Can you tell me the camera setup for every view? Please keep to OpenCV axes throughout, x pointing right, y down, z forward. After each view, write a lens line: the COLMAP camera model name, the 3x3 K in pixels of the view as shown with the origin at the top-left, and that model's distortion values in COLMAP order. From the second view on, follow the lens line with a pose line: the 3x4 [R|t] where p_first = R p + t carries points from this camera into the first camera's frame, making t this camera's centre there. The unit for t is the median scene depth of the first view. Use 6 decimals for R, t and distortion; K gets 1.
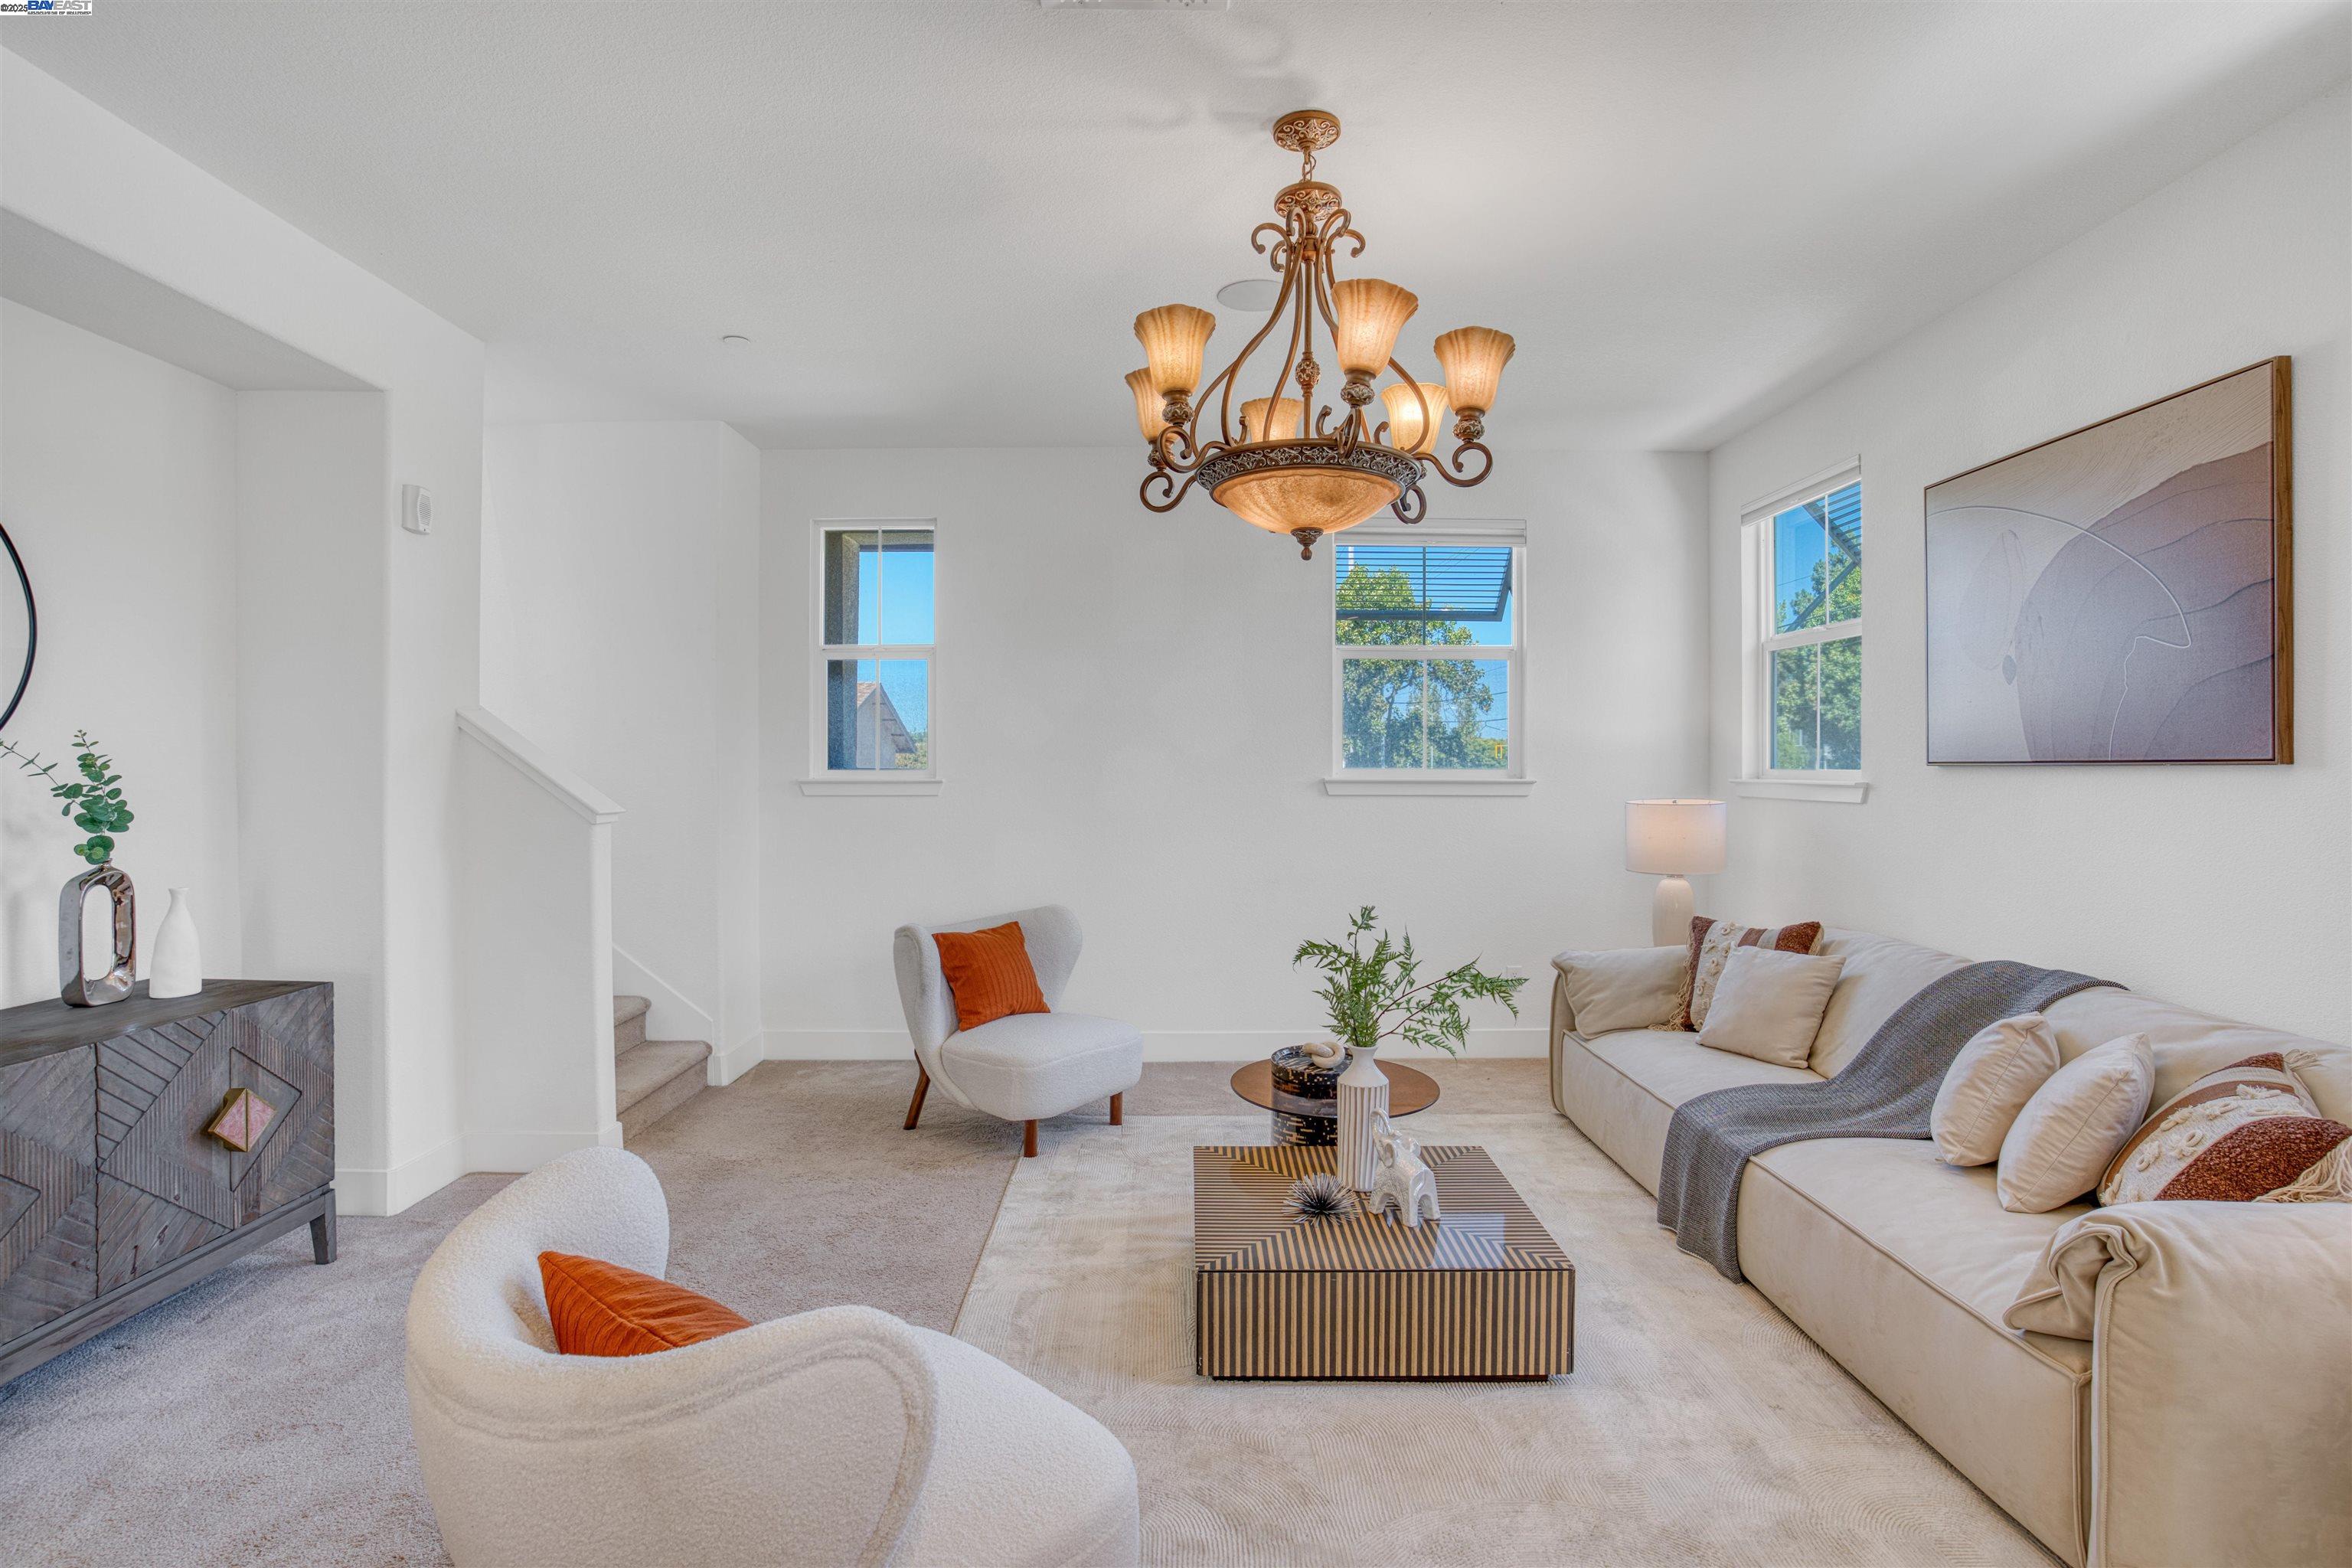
lens RADIAL K [[1180.3, 0, 1144.8], [0, 1180.3, 757.5], [0, 0, 1]] dist [-0.070599, 0.023191]
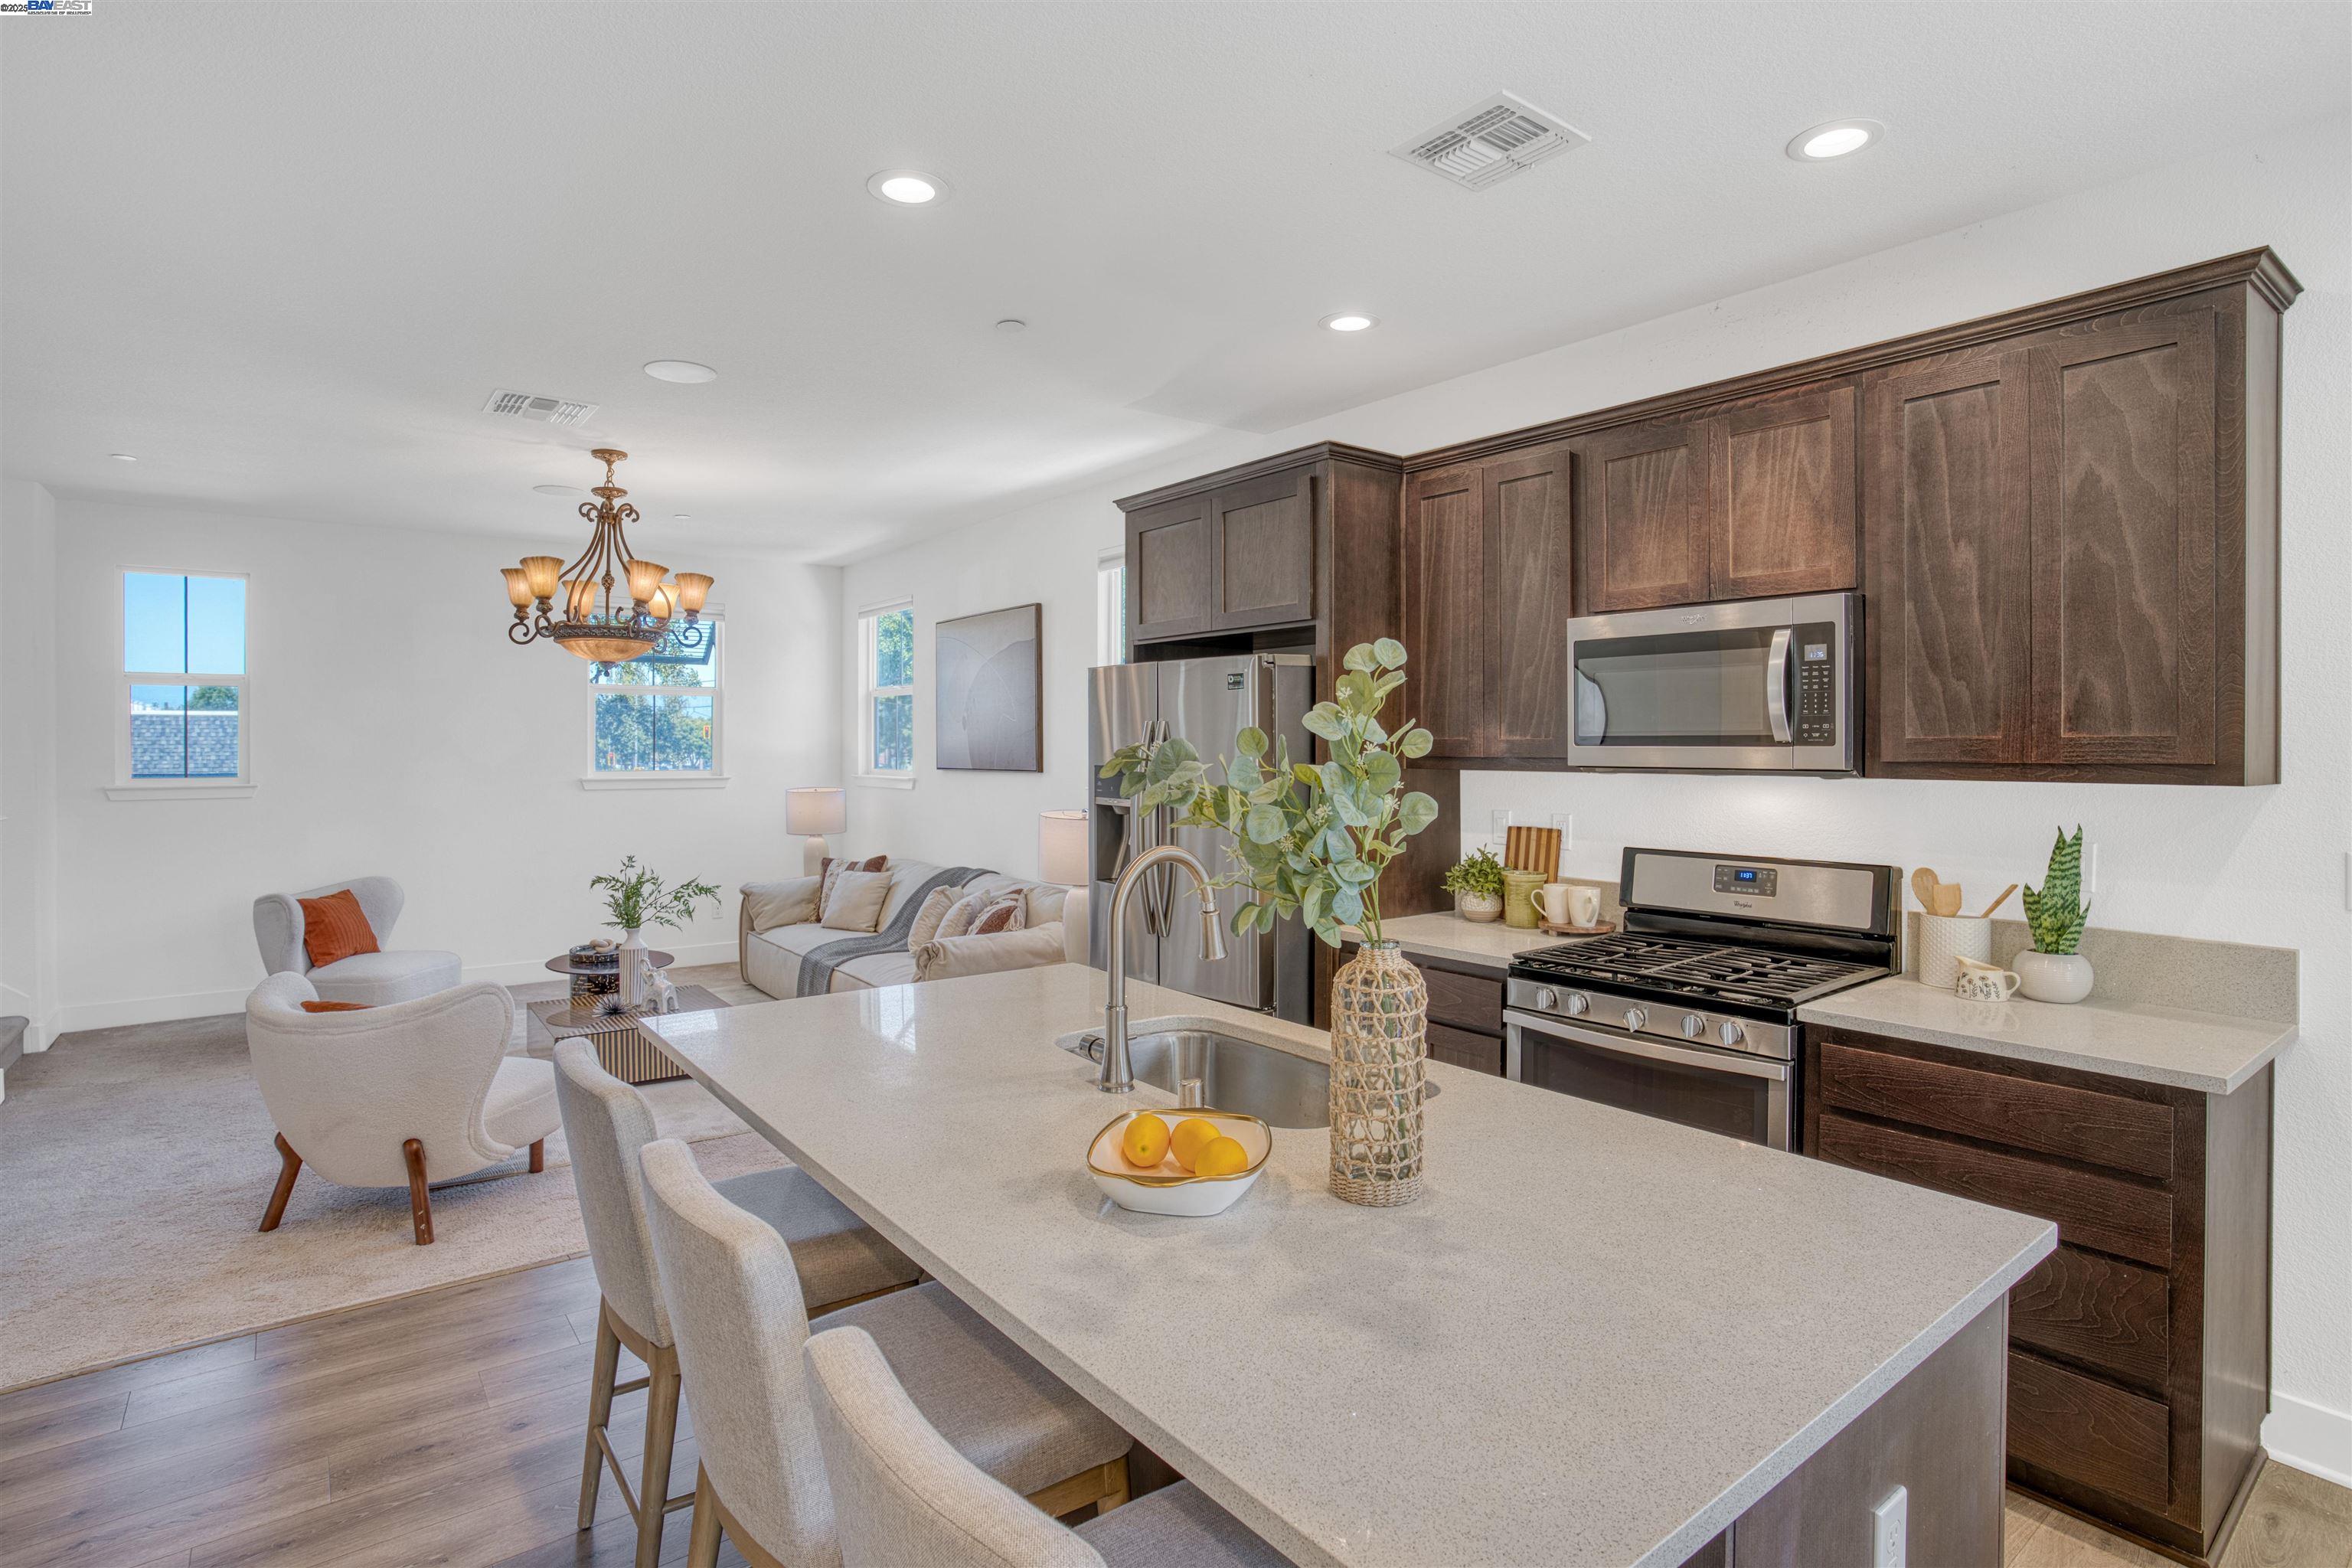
lens RADIAL K [[1180.3, 0, 1144.8], [0, 1180.3, 757.5], [0, 0, 1]] dist [-0.070599, 0.023191]
pose [[0.795216, -0.007616, 0.606278, -0.266333], [-0.002362, 0.999875, 0.015659, -0.052160], [-0.606322, -0.013885, 0.795098, -0.892961]]
